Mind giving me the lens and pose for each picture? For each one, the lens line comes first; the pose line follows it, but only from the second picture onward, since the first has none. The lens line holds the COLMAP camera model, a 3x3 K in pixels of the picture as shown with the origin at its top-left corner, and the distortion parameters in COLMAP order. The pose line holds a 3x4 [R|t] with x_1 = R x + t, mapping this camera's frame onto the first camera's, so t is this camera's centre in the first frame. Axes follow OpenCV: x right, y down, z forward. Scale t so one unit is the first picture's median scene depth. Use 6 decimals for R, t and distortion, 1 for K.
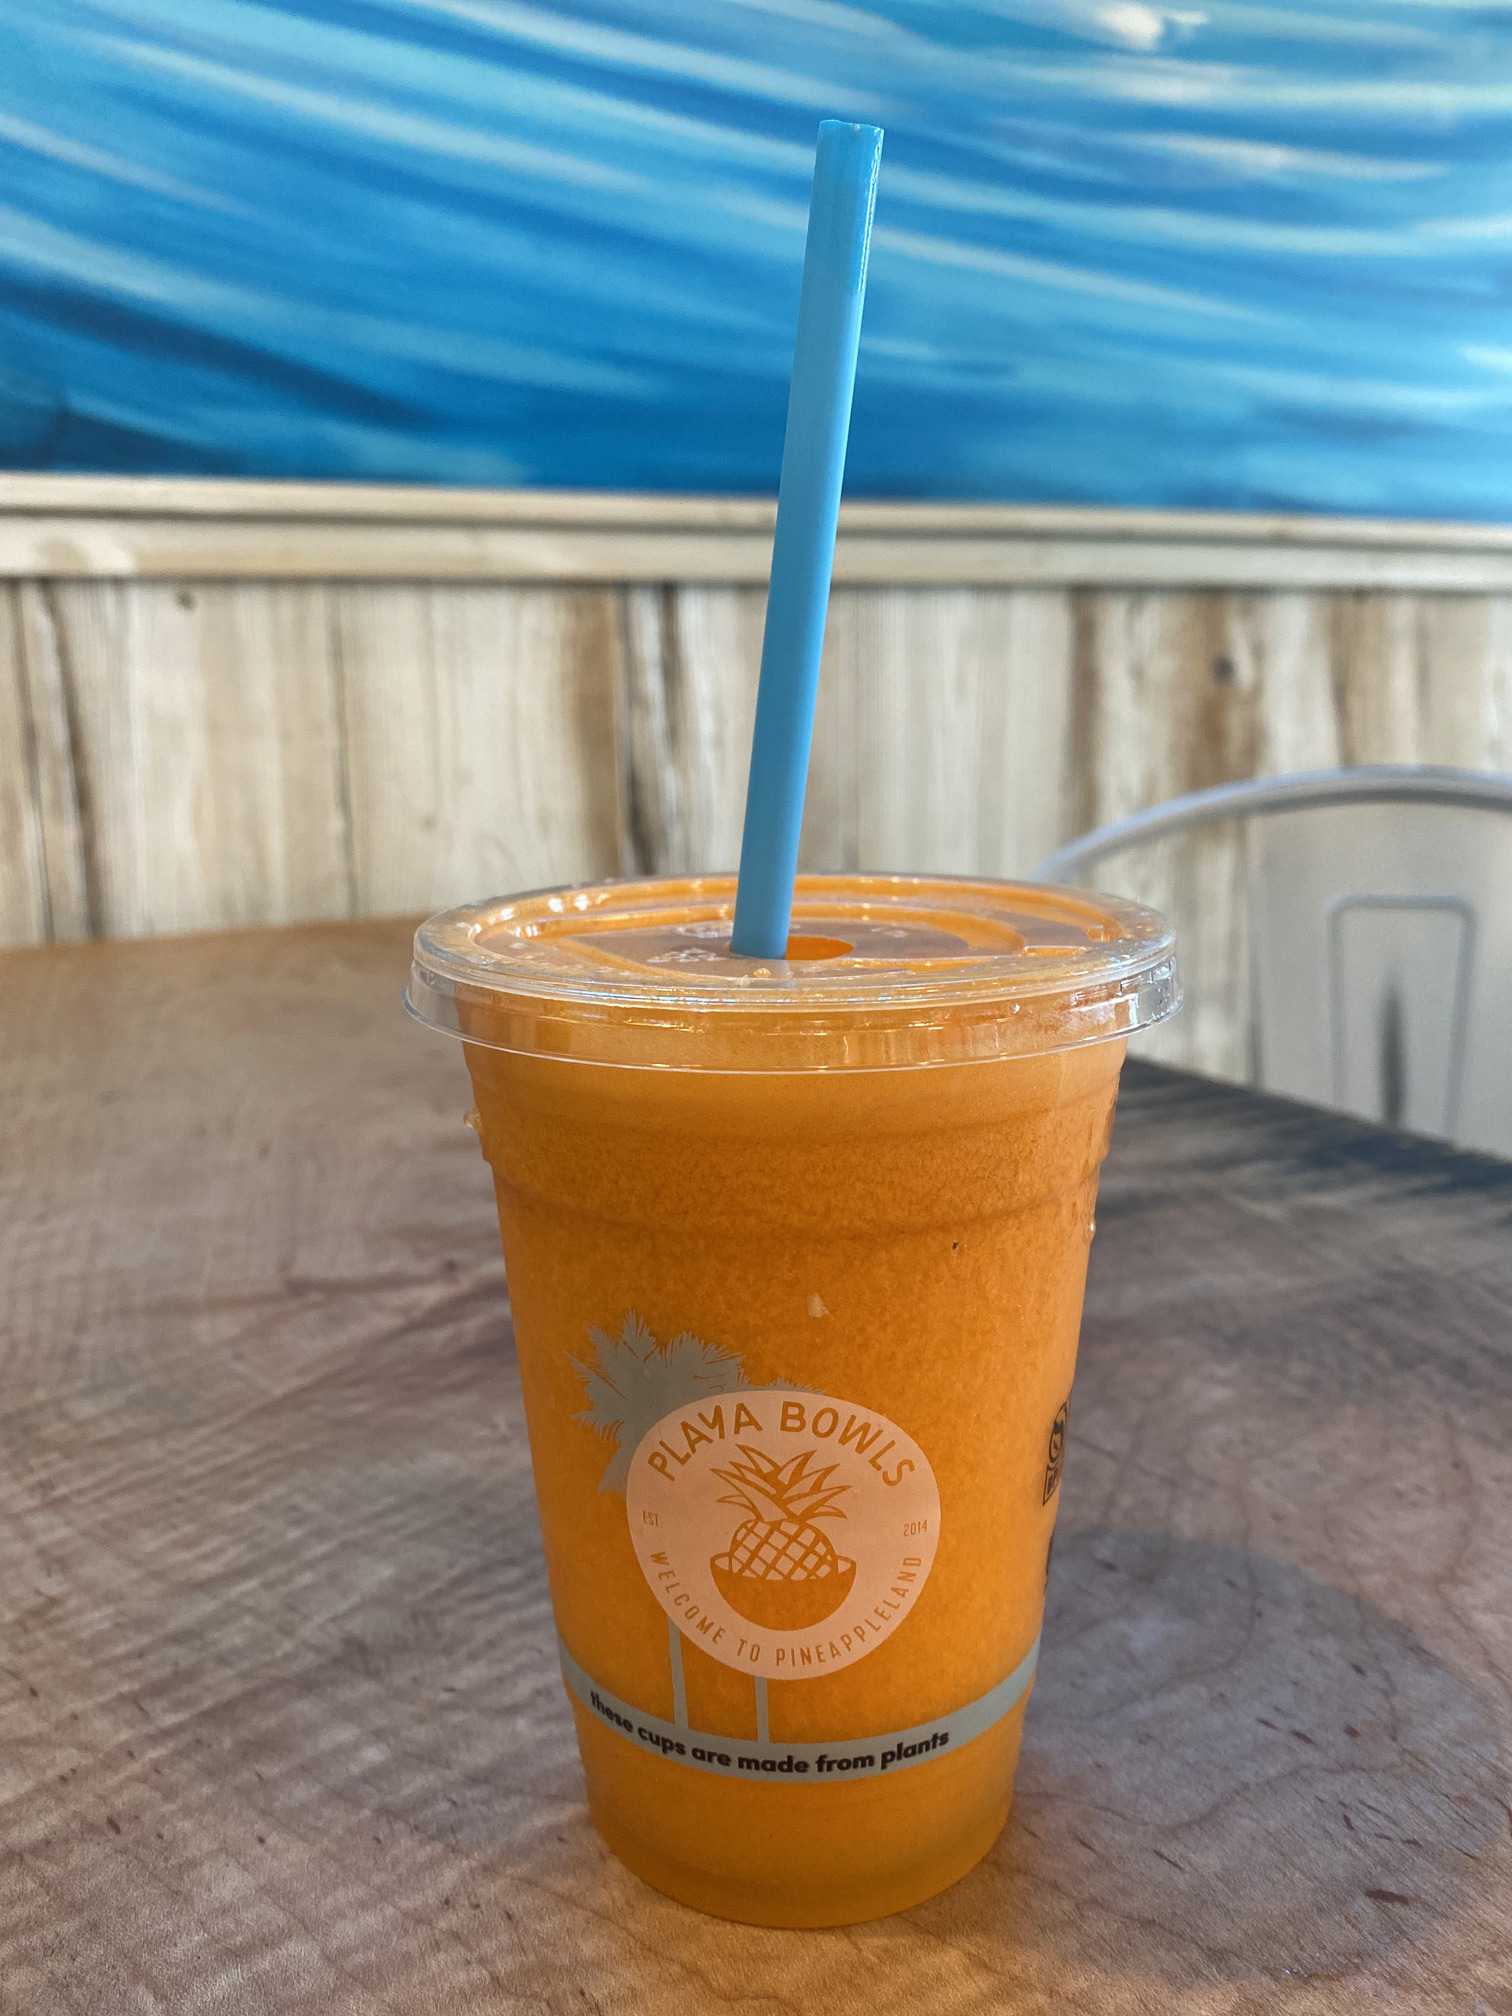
lens RADIAL K [[1542.6, 0, 756.3], [0, 1542.6, 1009.2], [0, 0, 1]] dist [-0.009121, 0.000086]
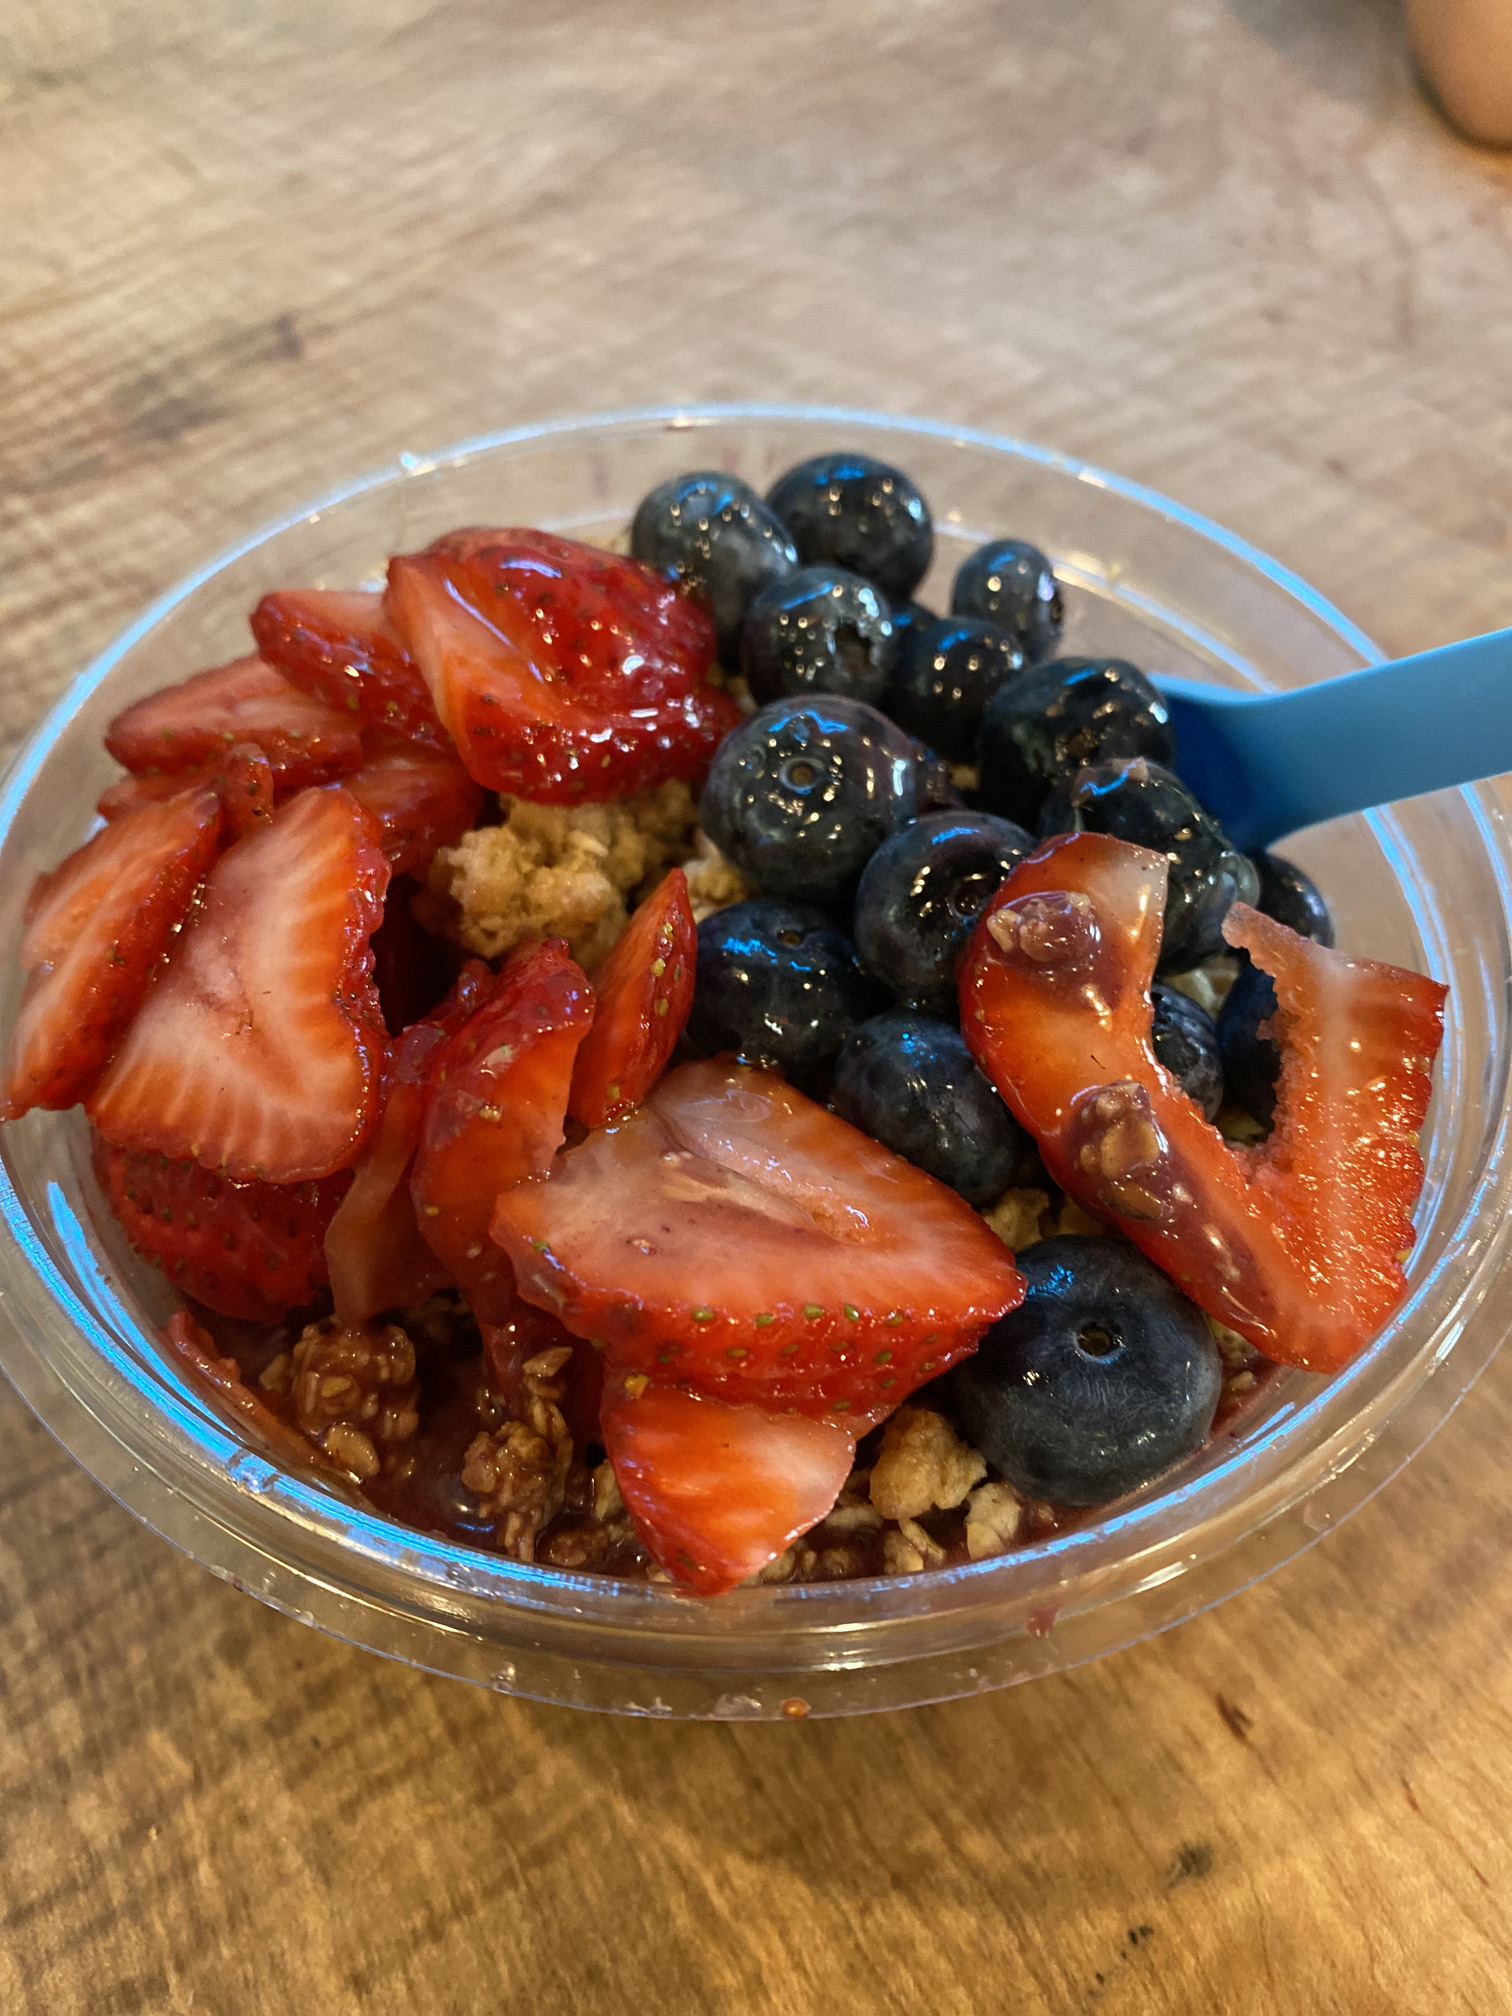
lens RADIAL K [[1542.6, 0, 755.8], [0, 1542.6, 1007.9], [0, 0, 1]] dist [-0.009121, 0.000086]
pose [[0.997975, -0.038730, 0.050451, -0.162367], [-0.003505, 0.758525, 0.651635, 0.072348], [-0.063507, -0.650492, 0.756853, -0.441250]]
